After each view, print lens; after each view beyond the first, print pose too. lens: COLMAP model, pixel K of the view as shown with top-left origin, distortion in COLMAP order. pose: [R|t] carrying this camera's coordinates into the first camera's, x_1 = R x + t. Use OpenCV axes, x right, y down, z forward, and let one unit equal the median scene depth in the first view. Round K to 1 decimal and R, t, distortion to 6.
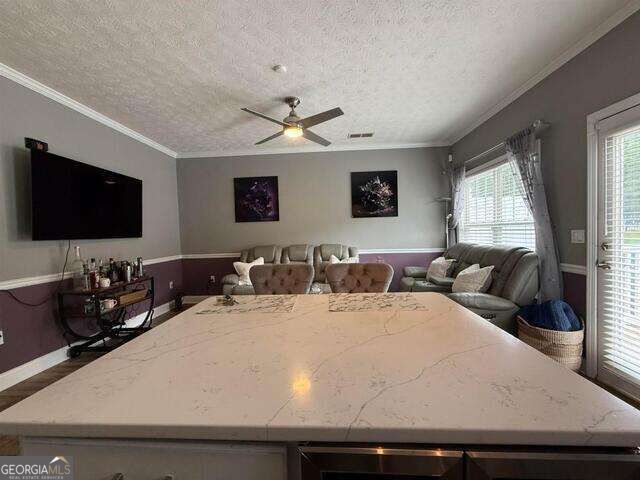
lens RADIAL K [[254.8, 0, 320.0], [0, 254.8, 240.0], [0, 0, 1]] dist [-0.000911, -0.000067]
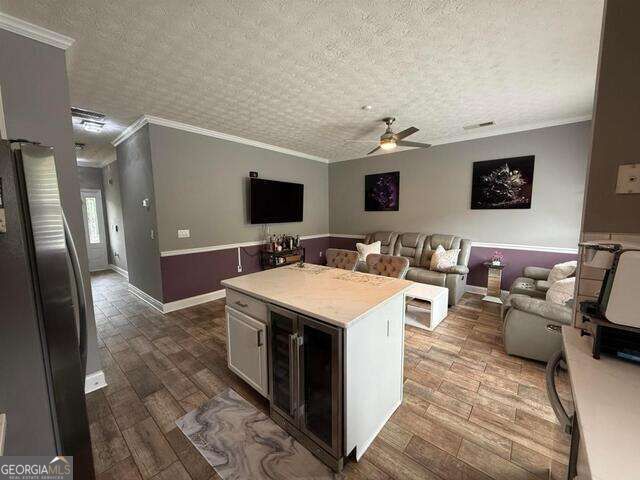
lens RADIAL K [[254.8, 0, 320.0], [0, 254.8, 240.0], [0, 0, 1]] dist [-0.000911, -0.000067]
pose [[0.793644, 0.089824, -0.601715, 0.293340], [-0.035957, 0.994237, 0.100992, -0.052618], [0.607319, -0.058516, 0.792300, -0.153875]]
